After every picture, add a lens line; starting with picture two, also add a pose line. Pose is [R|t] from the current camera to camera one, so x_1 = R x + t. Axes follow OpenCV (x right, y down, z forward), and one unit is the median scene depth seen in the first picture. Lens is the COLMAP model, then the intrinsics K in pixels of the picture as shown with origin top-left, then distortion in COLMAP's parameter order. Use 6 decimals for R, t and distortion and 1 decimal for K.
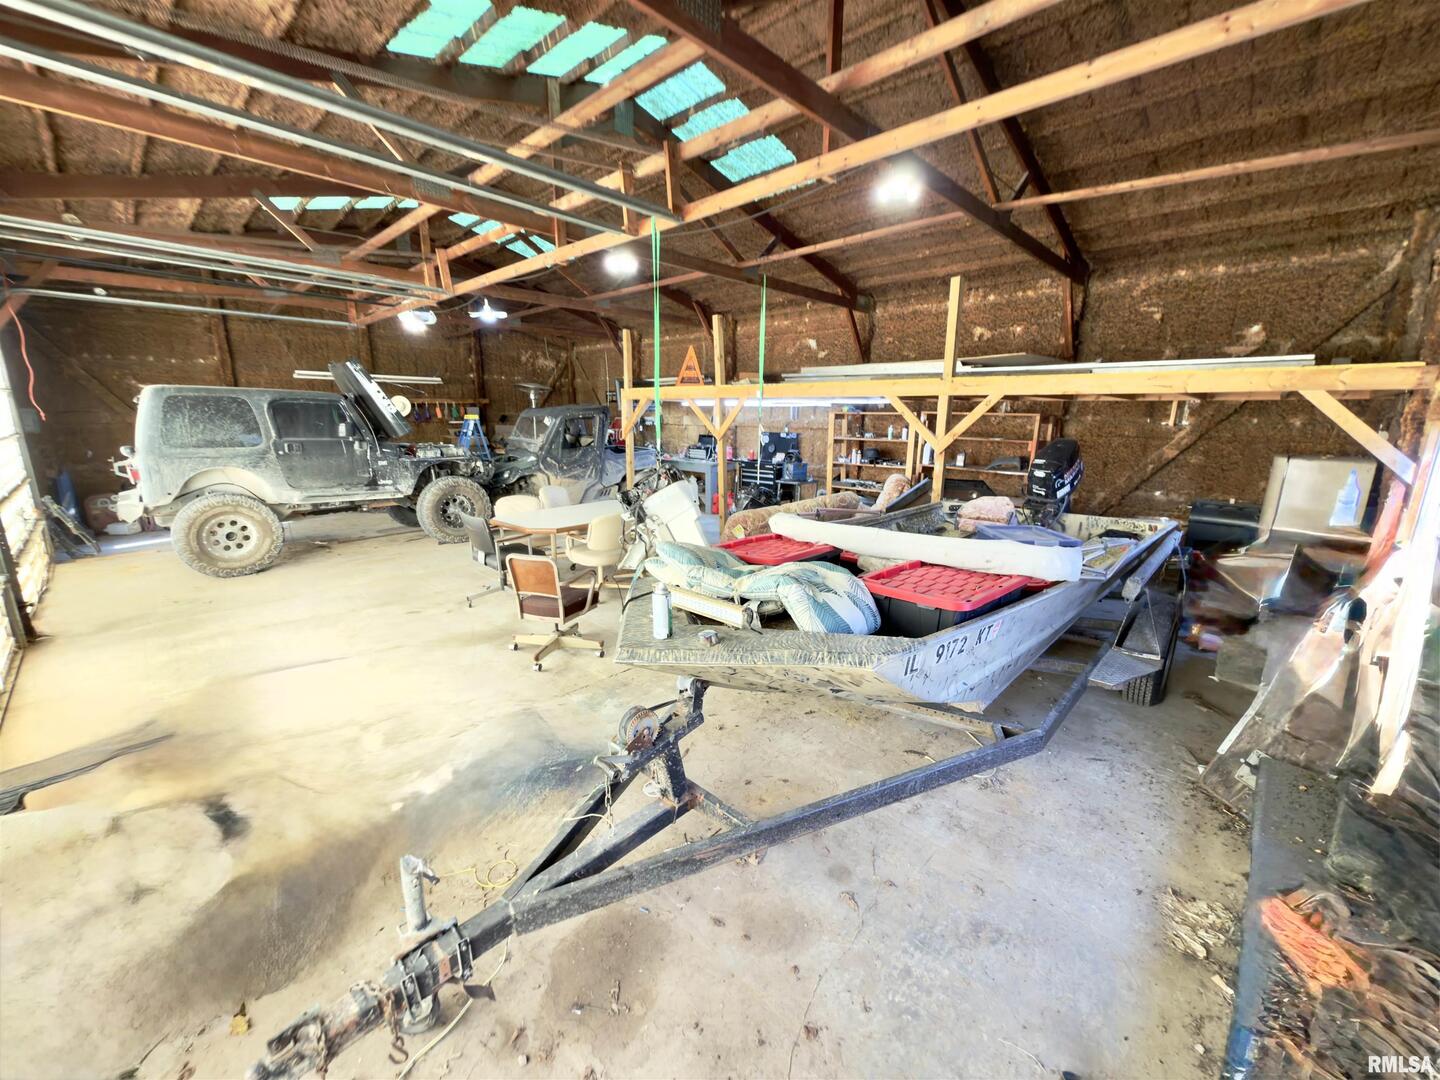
lens RADIAL K [[576.2, 0, 717.3], [0, 576.2, 541.8], [0, 0, 1]] dist [-0.000050, 0.000316]
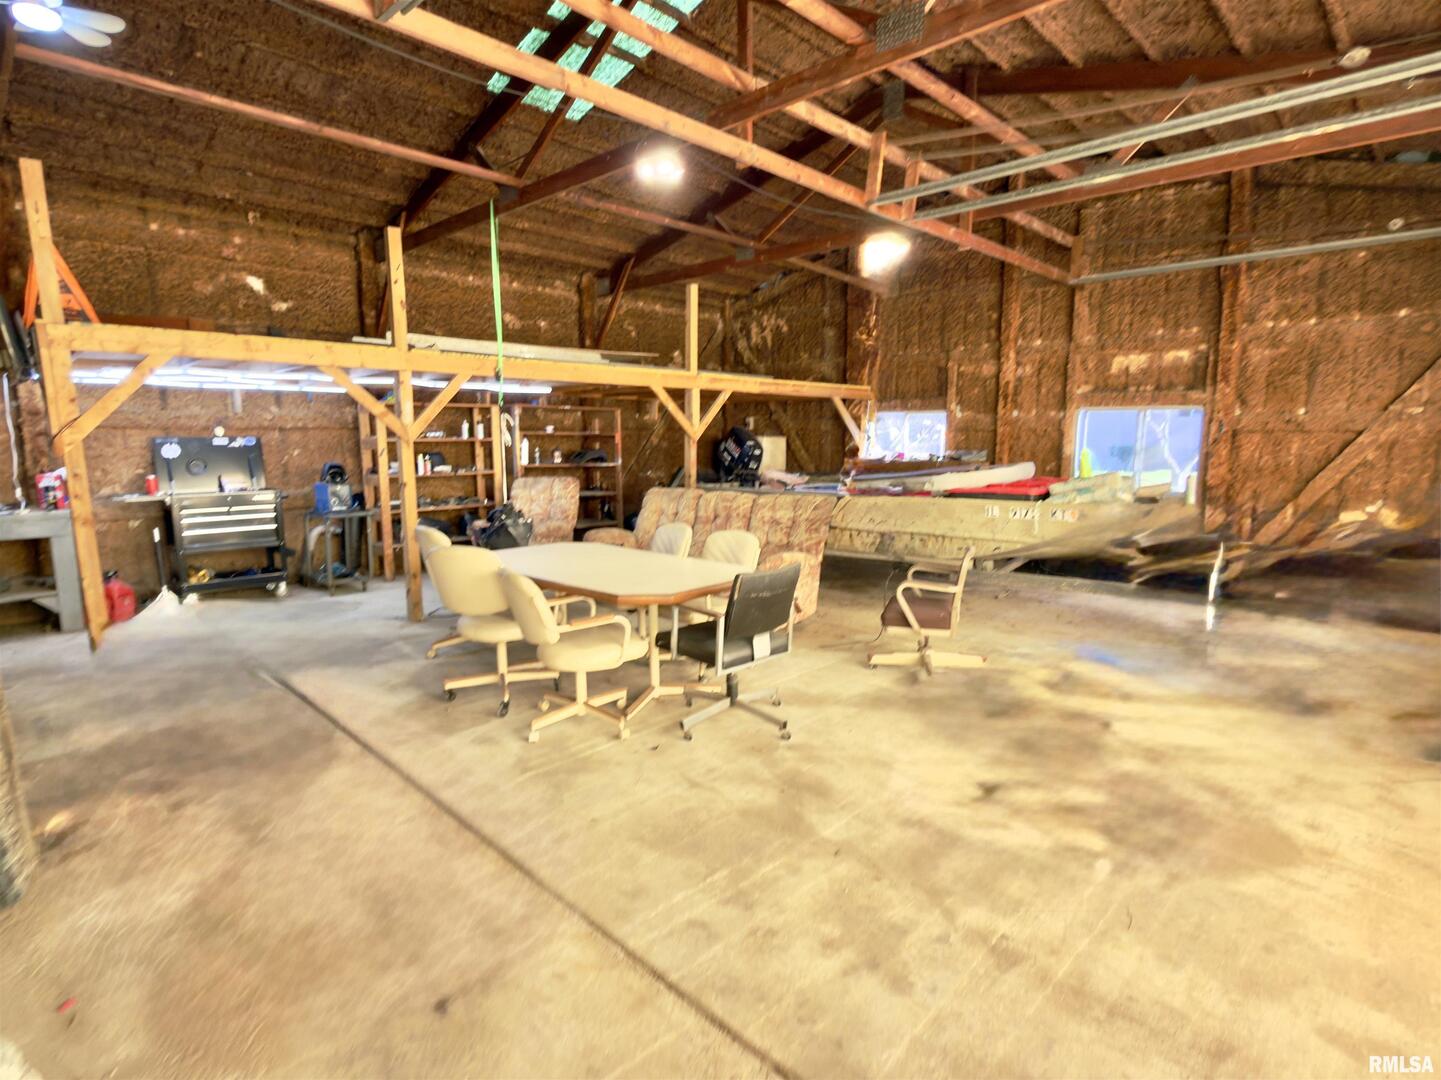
lens RADIAL K [[743.2, 0, 719.8], [0, 743.2, 539.5], [0, 0, 1]] dist [0.000199, 0.000625]
pose [[0.011197, -0.145701, 0.989265, -0.815820], [0.221161, 0.965187, 0.139651, -0.124023], [-0.975173, 0.217223, 0.043031, 0.745198]]
